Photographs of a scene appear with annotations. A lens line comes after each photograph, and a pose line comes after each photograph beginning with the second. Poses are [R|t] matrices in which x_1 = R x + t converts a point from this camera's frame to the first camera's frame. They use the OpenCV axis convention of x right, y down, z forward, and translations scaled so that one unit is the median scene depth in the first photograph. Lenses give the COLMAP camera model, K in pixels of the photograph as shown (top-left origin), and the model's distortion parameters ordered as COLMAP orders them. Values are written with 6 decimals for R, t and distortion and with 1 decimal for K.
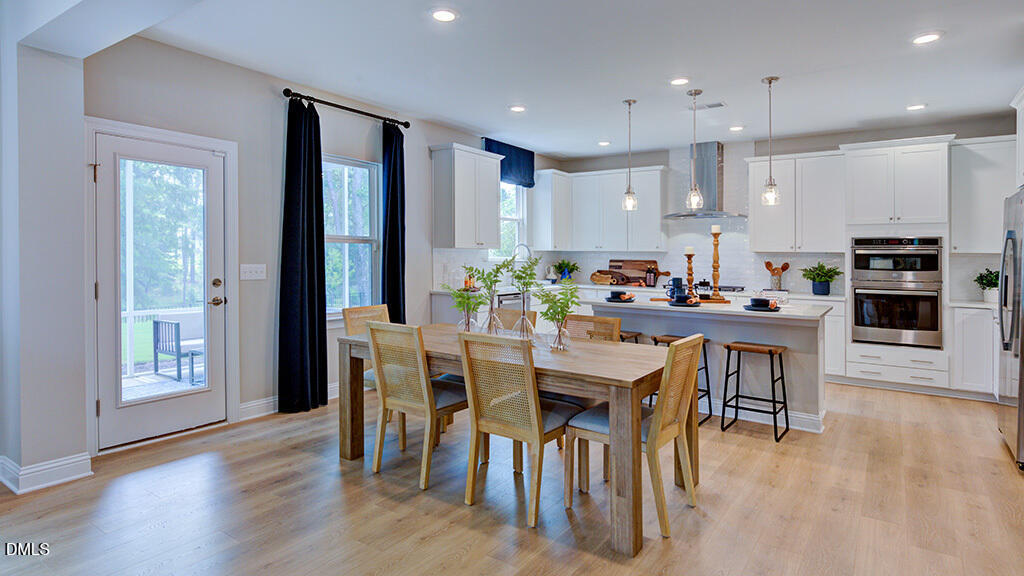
lens RADIAL K [[553.0, 0, 505.6], [0, 553.0, 249.5], [0, 0, 1]] dist [0.003395, 0.001752]
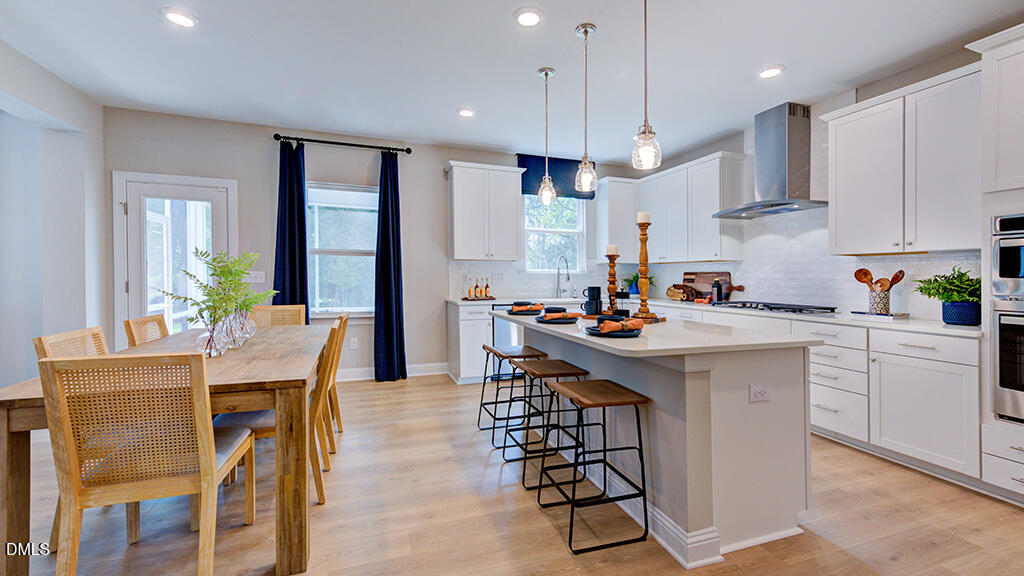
lens RADIAL K [[423.0, 0, 513.5], [0, 423.0, 278.5], [0, 0, 1]] dist [0.007433, 0.000216]
pose [[0.814192, -0.001279, -0.580594, 0.596455], [0.005132, 0.999974, 0.004993, 0.039319], [0.580573, -0.007044, 0.814178, 0.497707]]
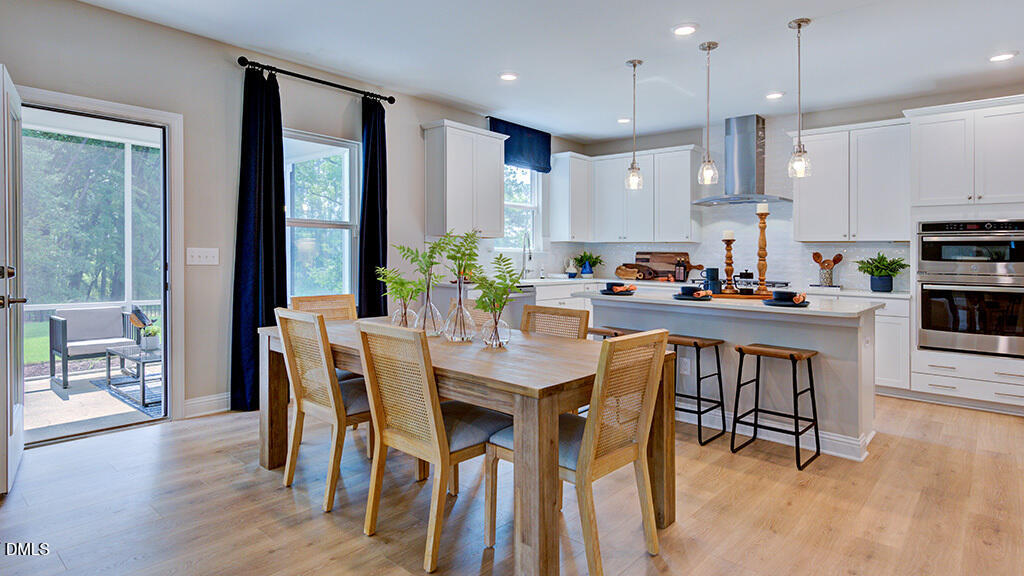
lens RADIAL K [[553.0, 0, 505.6], [0, 553.0, 249.5], [0, 0, 1]] dist [0.003395, 0.001752]
pose [[0.992986, 0.001579, -0.118225, 0.138500], [-0.001777, 0.999997, -0.001568, 0.027113], [0.118222, 0.001767, 0.992986, 0.133341]]
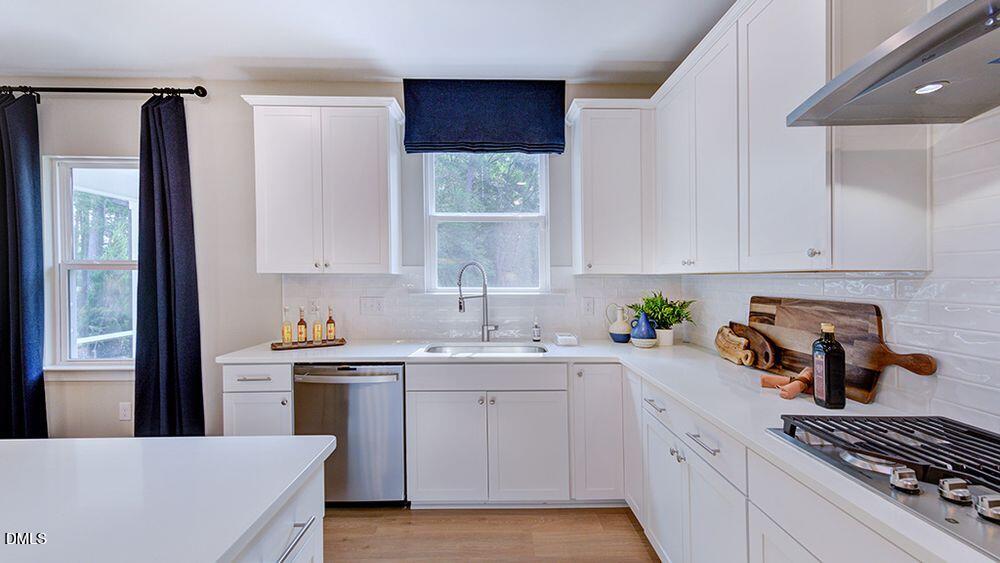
lens RADIAL K [[412.5, 0, 488.5], [0, 412.5, 278.7], [0, 0, 1]] dist [0.000847, 0.004597]
pose [[0.566259, -0.004975, -0.824213, 0.524092], [0.008642, 0.999963, -0.000098, 0.009562], [0.824182, -0.007067, 0.566281, 1.174031]]
